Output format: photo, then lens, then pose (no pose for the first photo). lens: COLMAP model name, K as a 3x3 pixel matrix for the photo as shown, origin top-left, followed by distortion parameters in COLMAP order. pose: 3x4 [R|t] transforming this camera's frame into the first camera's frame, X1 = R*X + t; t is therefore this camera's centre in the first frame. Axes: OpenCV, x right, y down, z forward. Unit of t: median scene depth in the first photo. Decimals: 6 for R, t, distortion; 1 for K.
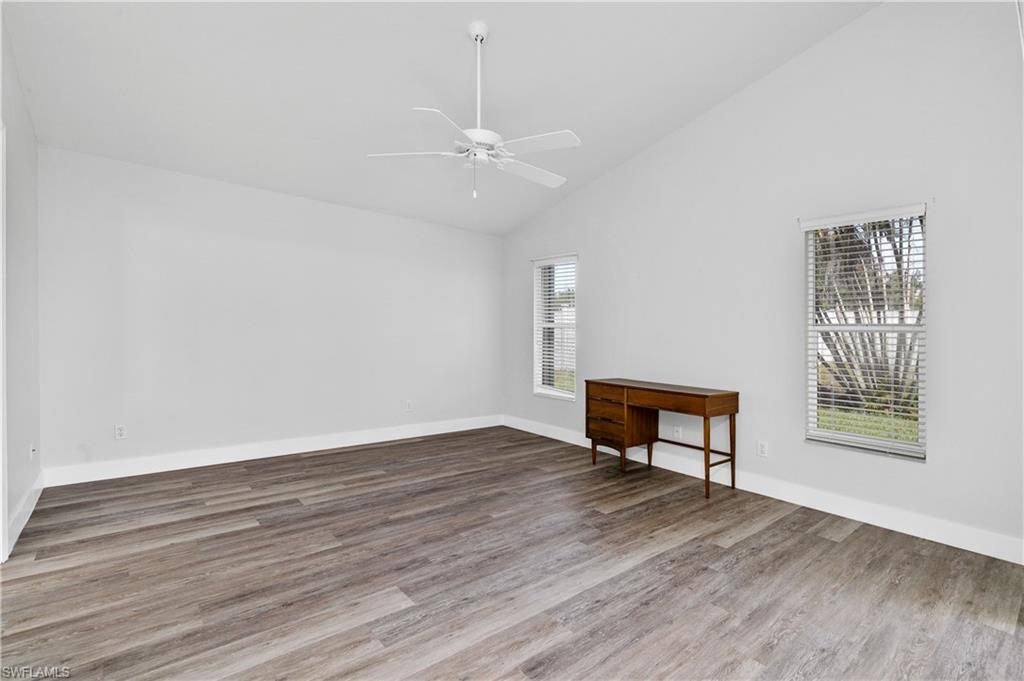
lens RADIAL K [[460.2, 0, 512.9], [0, 460.2, 340.8], [0, 0, 1]] dist [0.011851, -0.002254]
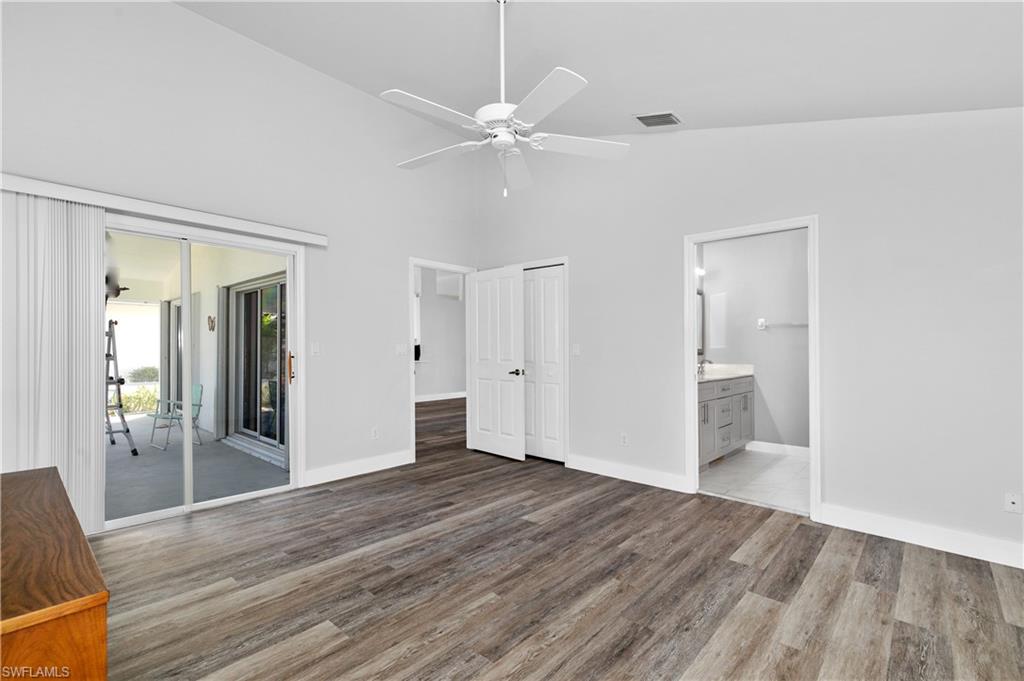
lens RADIAL K [[460.2, 0, 510.9], [0, 460.2, 342.9], [0, 0, 1]] dist [0.011851, -0.002254]
pose [[-0.988961, -0.037067, -0.143465, 0.064026], [-0.036955, 0.999311, -0.003448, -0.036684], [0.143494, 0.001892, -0.989649, 2.084818]]
